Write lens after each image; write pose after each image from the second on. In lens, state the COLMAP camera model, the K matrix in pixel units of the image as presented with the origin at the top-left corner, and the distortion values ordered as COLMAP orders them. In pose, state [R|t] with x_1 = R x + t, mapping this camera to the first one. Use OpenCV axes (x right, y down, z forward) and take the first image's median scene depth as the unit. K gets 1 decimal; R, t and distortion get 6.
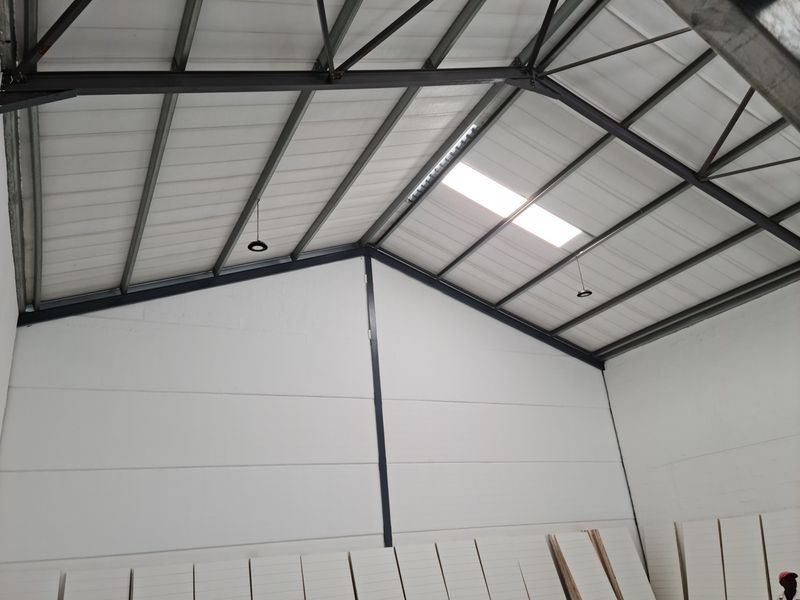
lens RADIAL K [[645.5, 0, 414.8], [0, 645.5, 302.3], [0, 0, 1]] dist [0.110287, -0.094190]
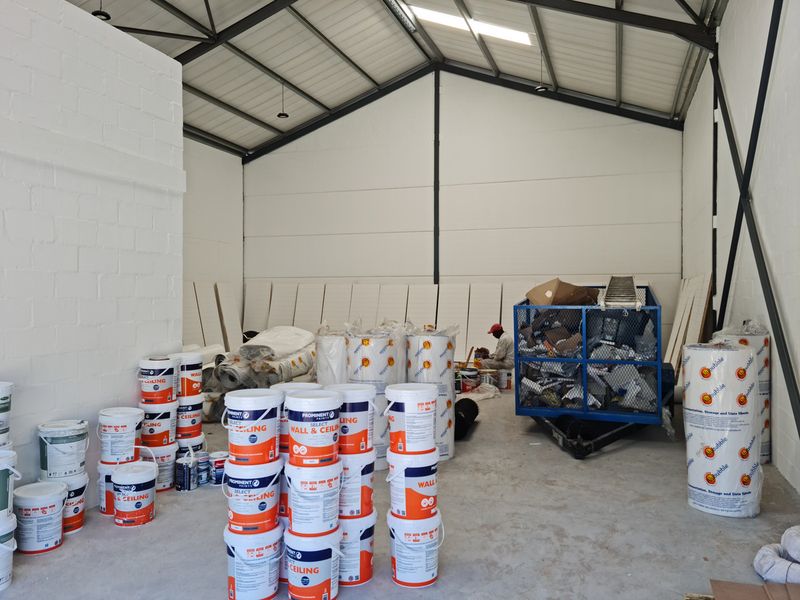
lens RADIAL K [[647.7, 0, 396.7], [0, 647.7, 299.0], [0, 0, 1]] dist [0.131669, -0.146633]
pose [[0.688093, 0.081333, -0.721050, 0.984272], [0.210373, 0.928659, 0.305509, -0.077308], [0.694457, -0.361908, 0.621894, -0.024387]]
